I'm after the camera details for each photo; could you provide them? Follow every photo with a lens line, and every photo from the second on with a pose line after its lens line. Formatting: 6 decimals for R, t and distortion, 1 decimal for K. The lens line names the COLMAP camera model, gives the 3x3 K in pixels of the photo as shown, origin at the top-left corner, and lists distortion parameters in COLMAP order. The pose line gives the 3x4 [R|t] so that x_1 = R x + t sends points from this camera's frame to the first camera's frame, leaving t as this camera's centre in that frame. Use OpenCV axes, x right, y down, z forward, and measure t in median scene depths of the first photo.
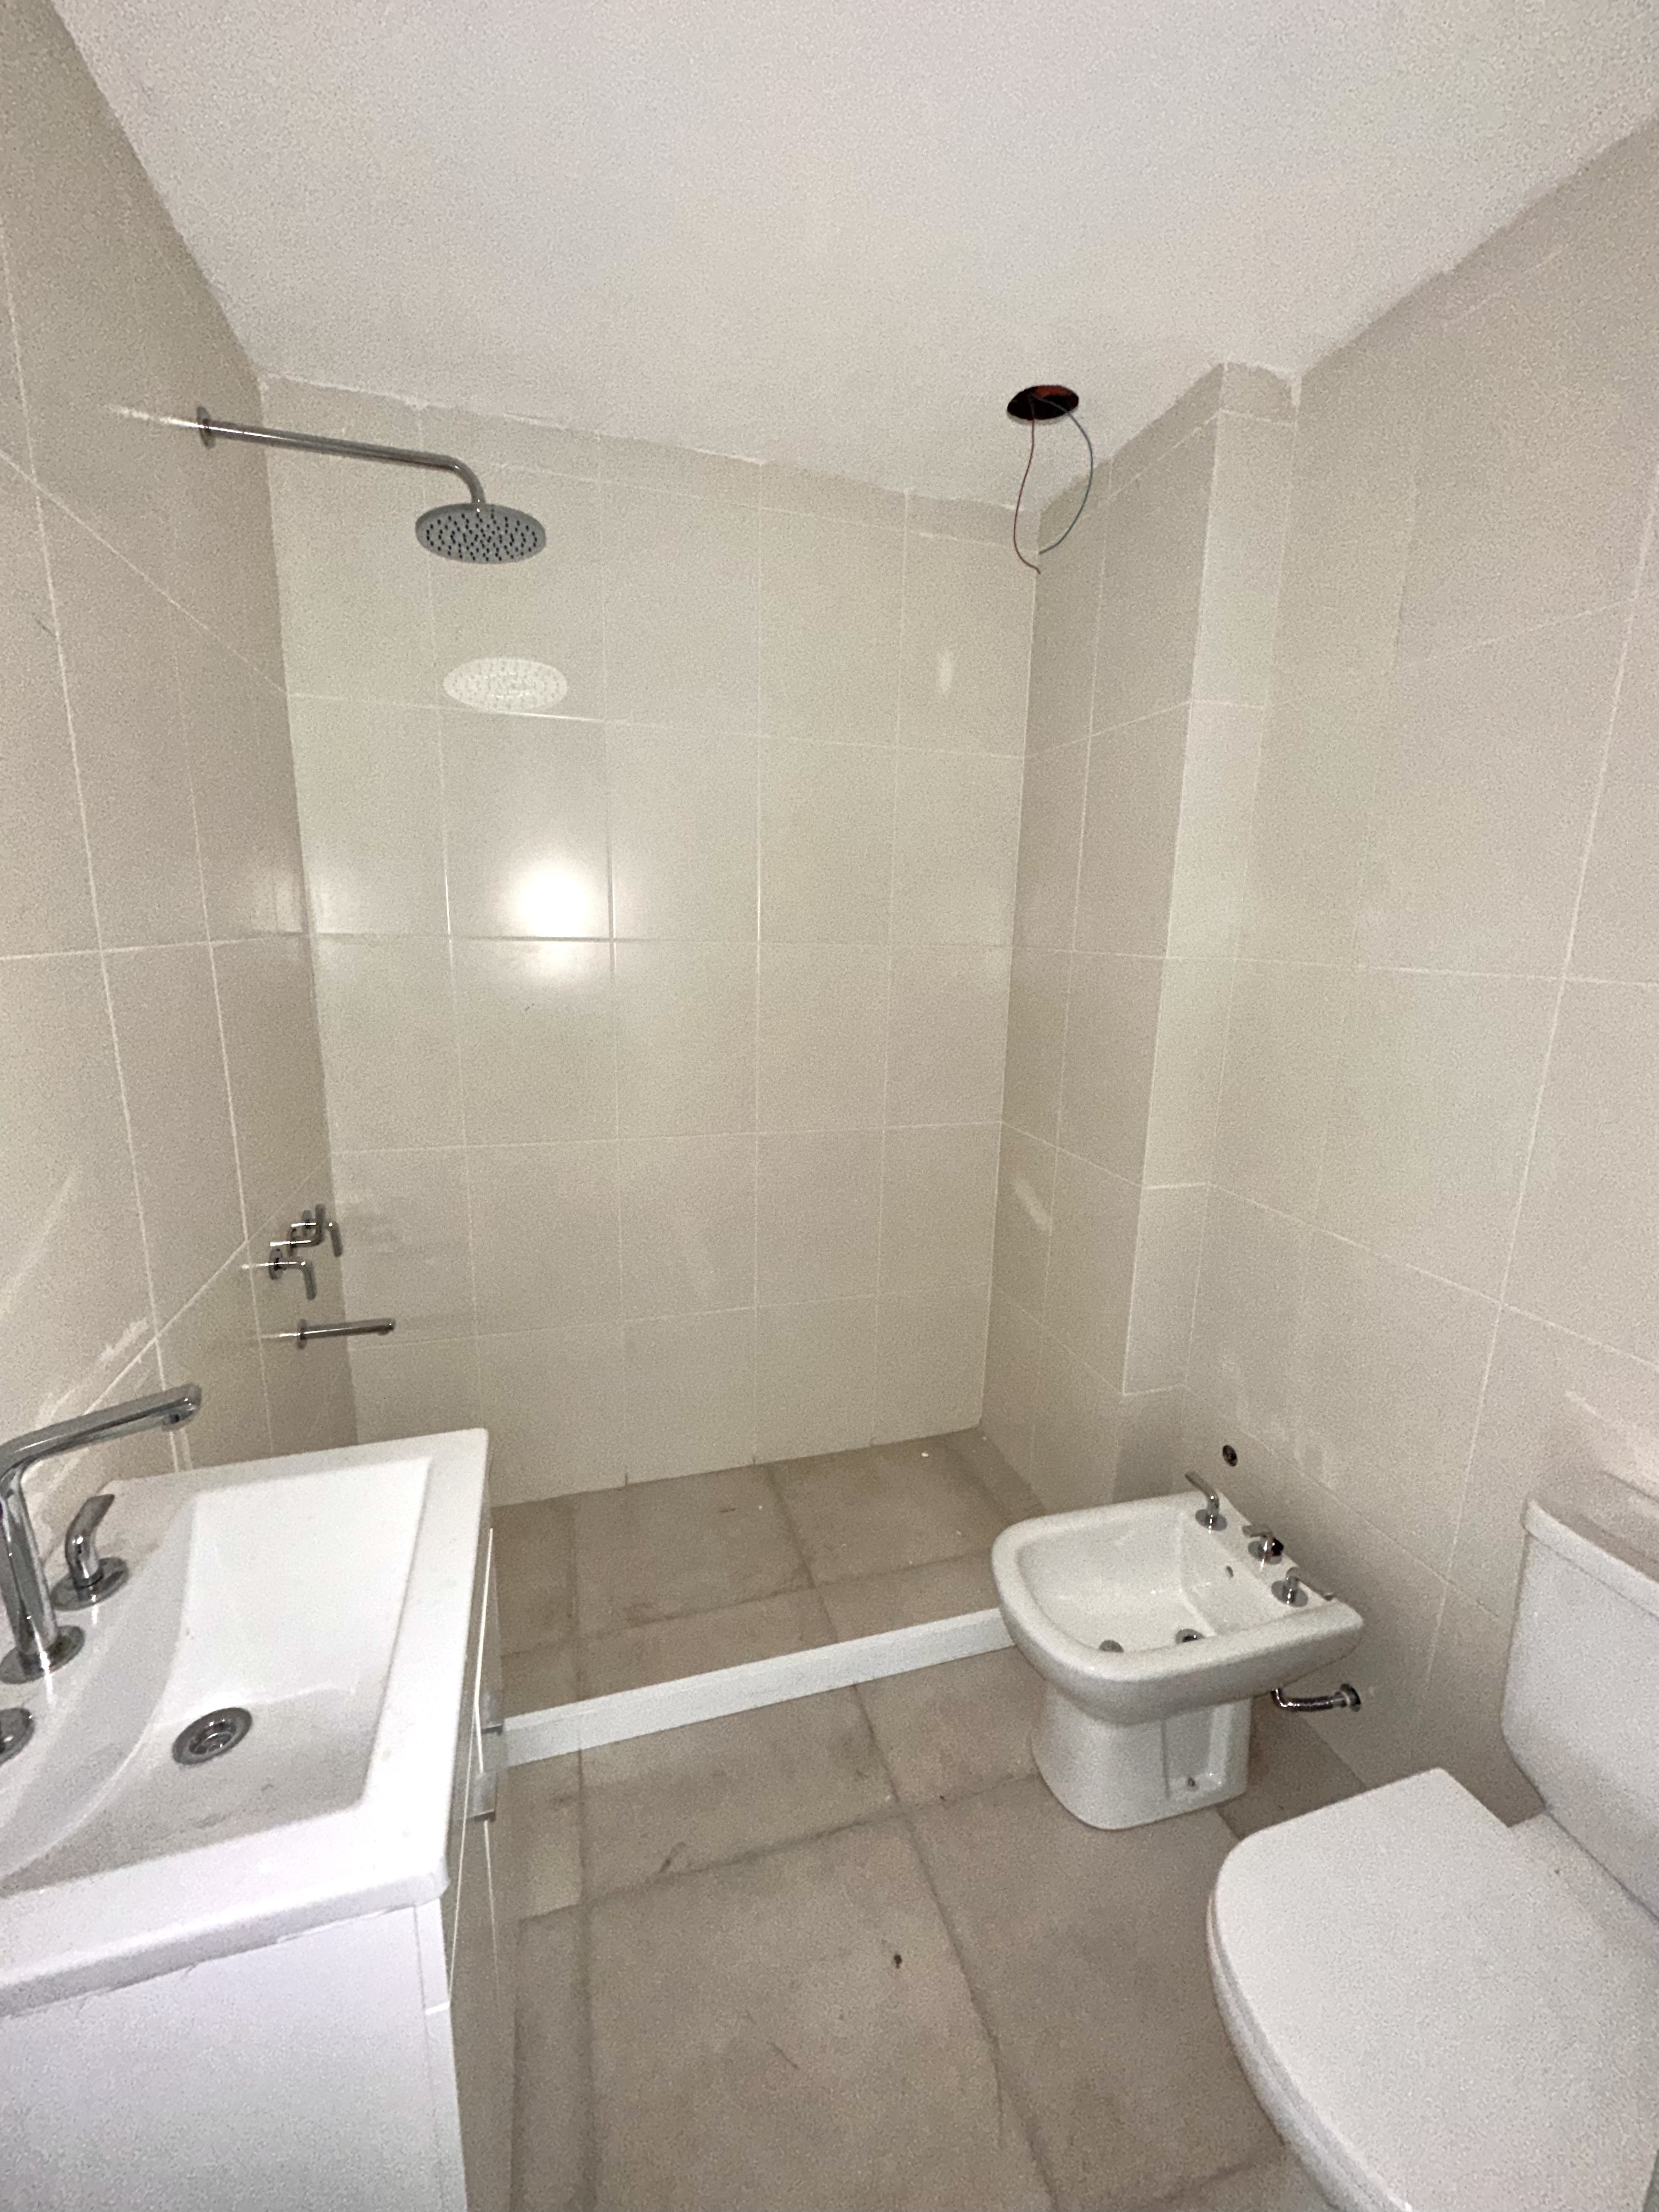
lens RADIAL K [[879.7, 0, 829.5], [0, 879.7, 1106.0], [0, 0, 1]] dist [-0.003127, -0.000510]
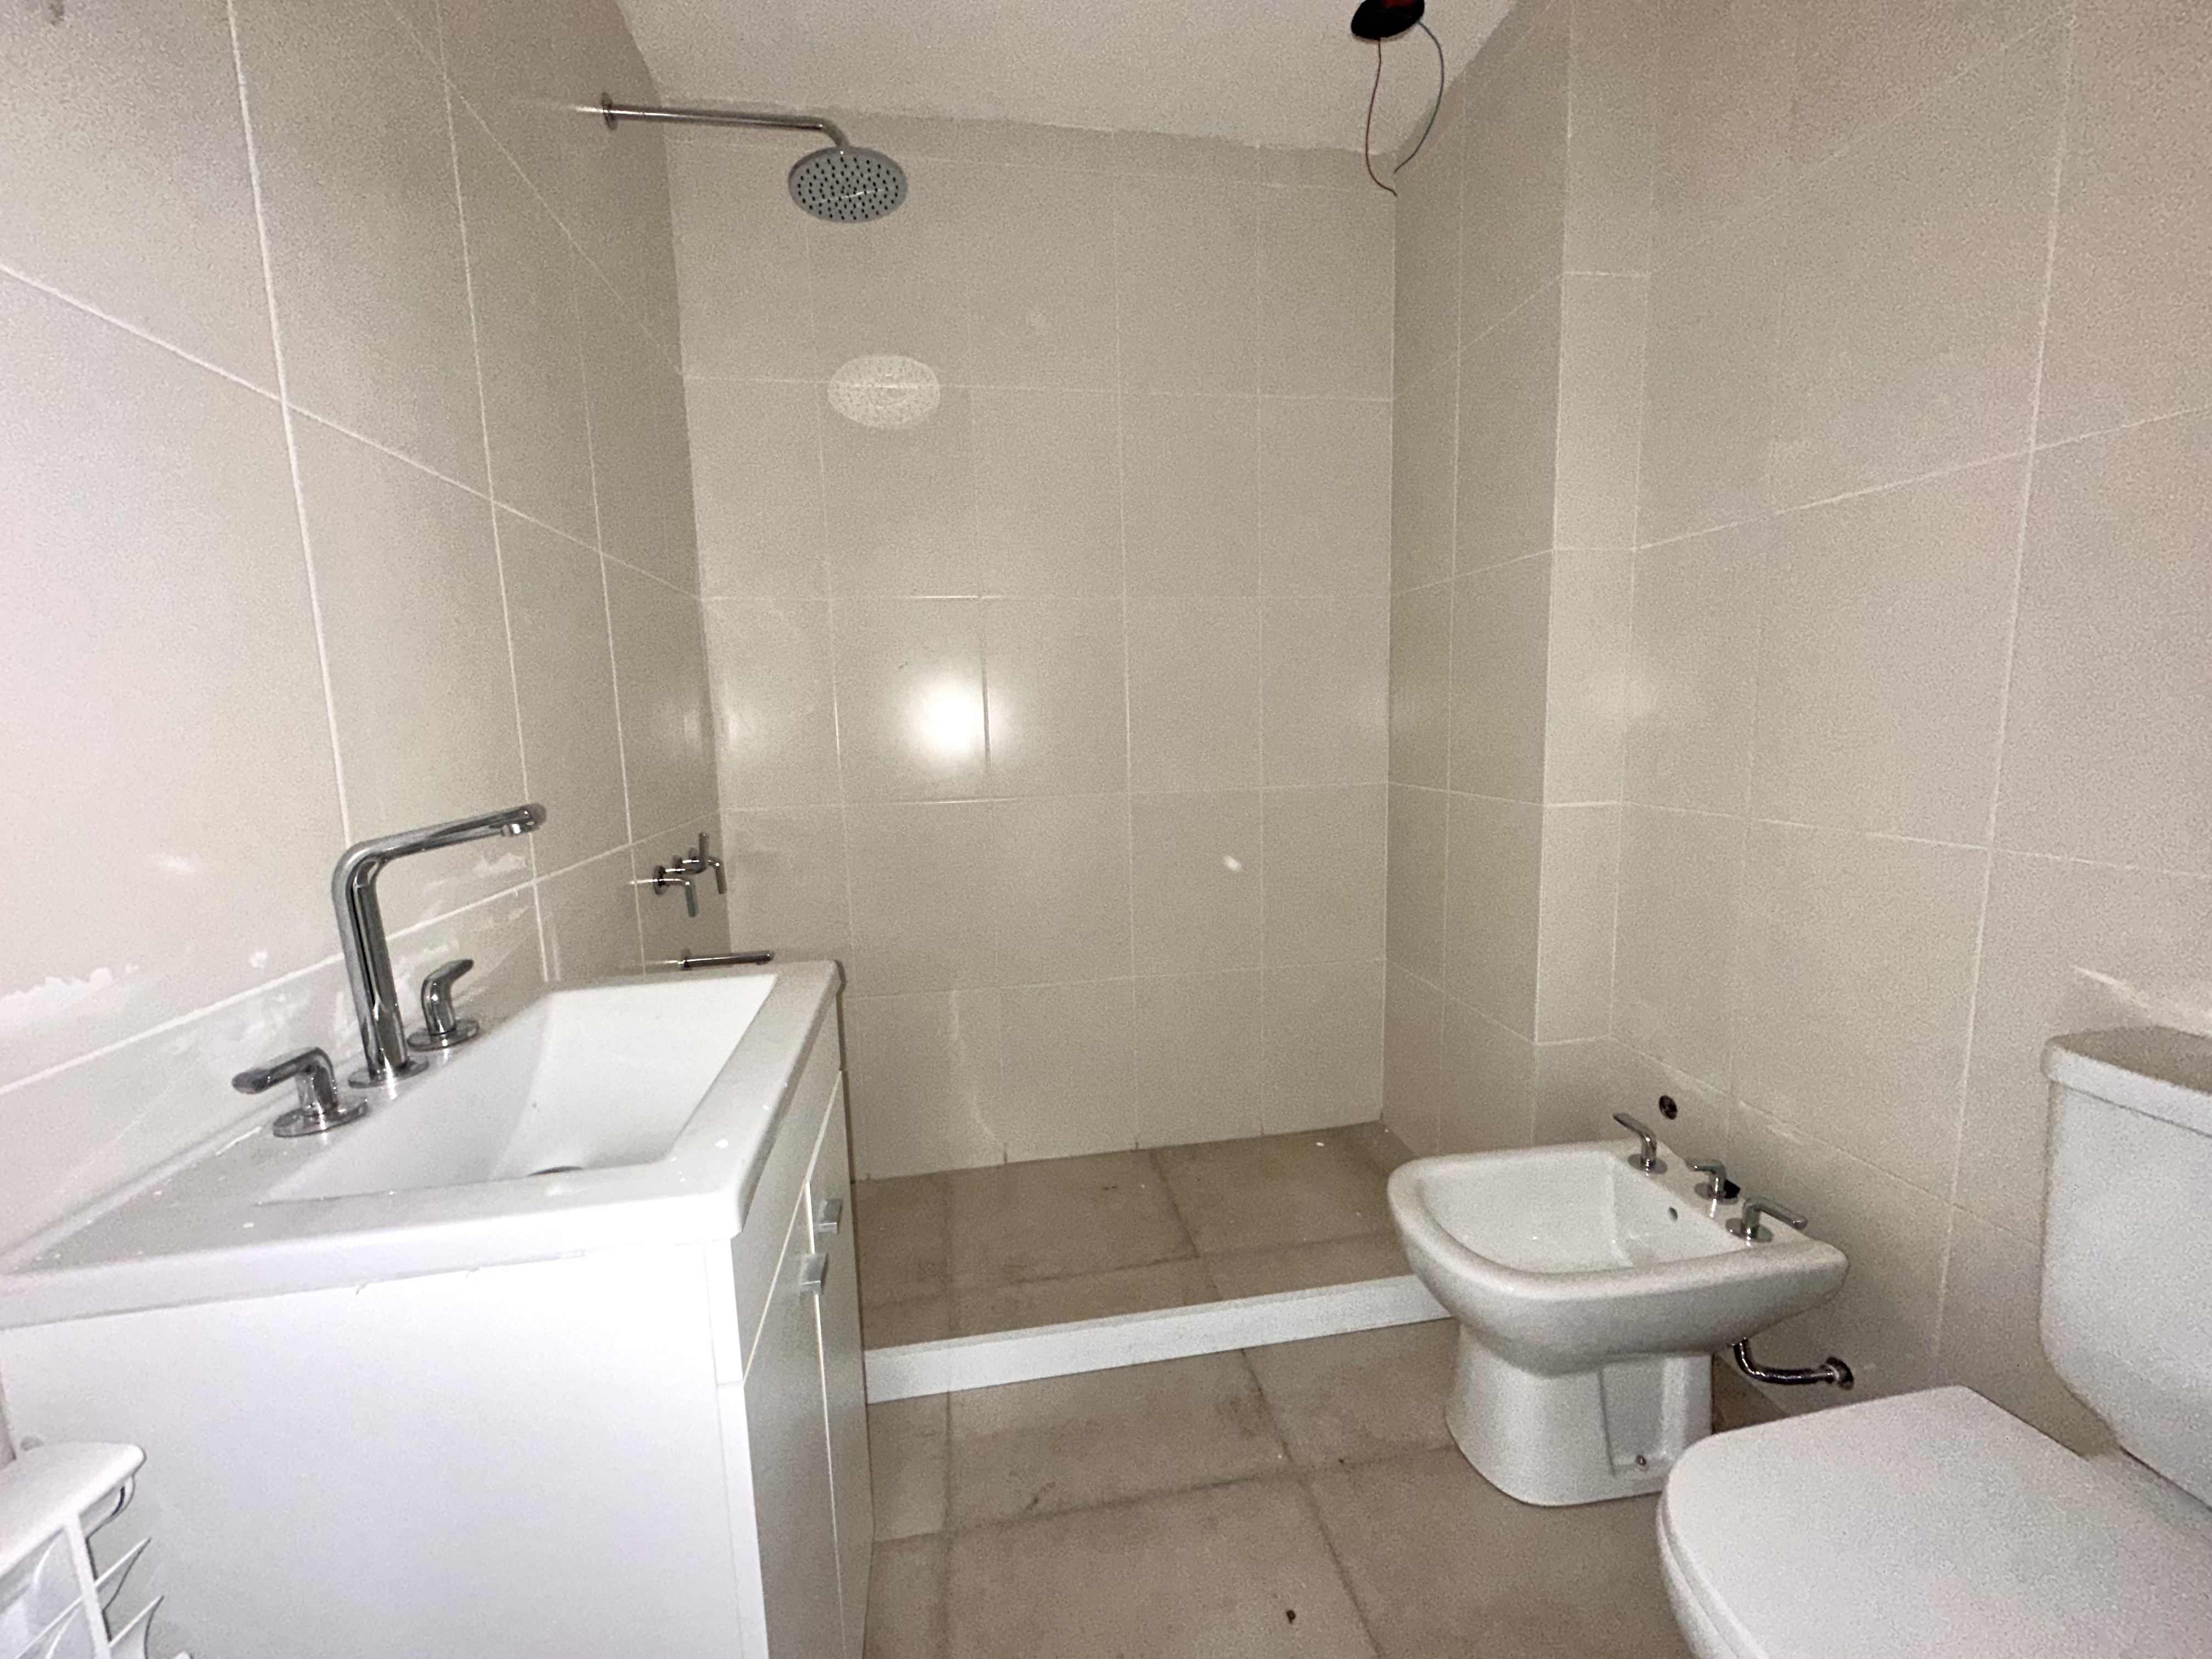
lens RADIAL K [[879.3, 0, 1106.0], [0, 879.3, 829.5], [0, 0, 1]] dist [-0.003014, 0.000551]
pose [[0.990357, -0.033101, -0.134530, 0.032260], [0.022639, 0.996652, -0.078569, 0.212533], [0.136680, 0.074765, 0.987790, 0.042813]]
